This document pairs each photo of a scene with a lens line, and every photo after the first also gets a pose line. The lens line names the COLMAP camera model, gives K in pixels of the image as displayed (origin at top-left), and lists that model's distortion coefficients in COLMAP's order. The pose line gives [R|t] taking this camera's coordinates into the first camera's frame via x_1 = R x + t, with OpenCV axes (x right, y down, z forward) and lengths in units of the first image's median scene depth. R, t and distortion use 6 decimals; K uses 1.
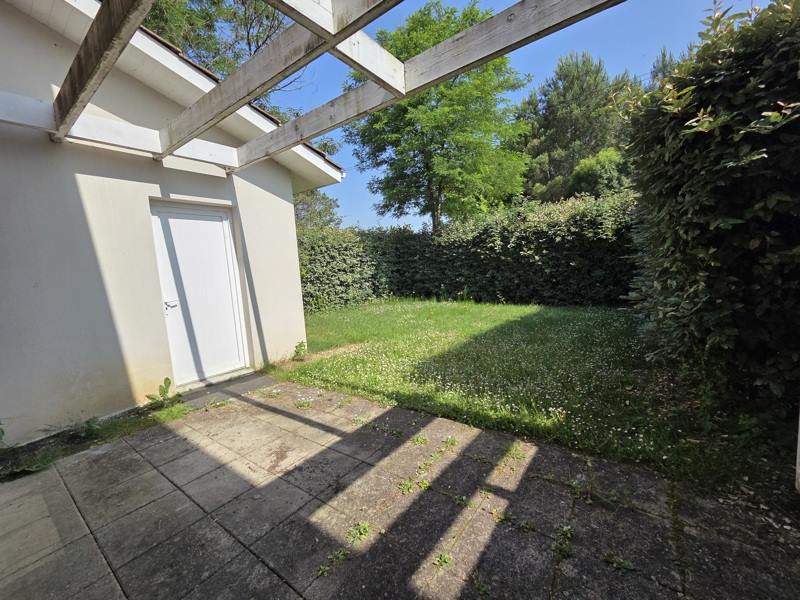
lens RADIAL K [[326.3, 0, 400.0], [0, 326.3, 300.0], [0, 0, 1]] dist [-0.000258, -0.000036]
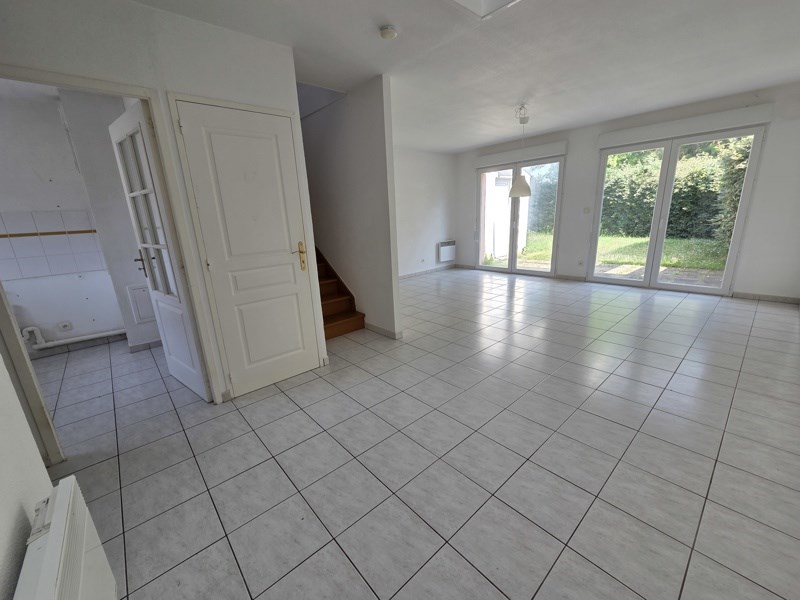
lens RADIAL K [[326.3, 0, 400.0], [0, 326.3, 300.0], [0, 0, 1]] dist [-0.000258, -0.000036]
pose [[0.979550, 0.069302, -0.188889, -0.374482], [-0.036671, 0.984577, 0.171066, 0.080275], [0.197832, -0.160641, 0.966984, -0.657463]]
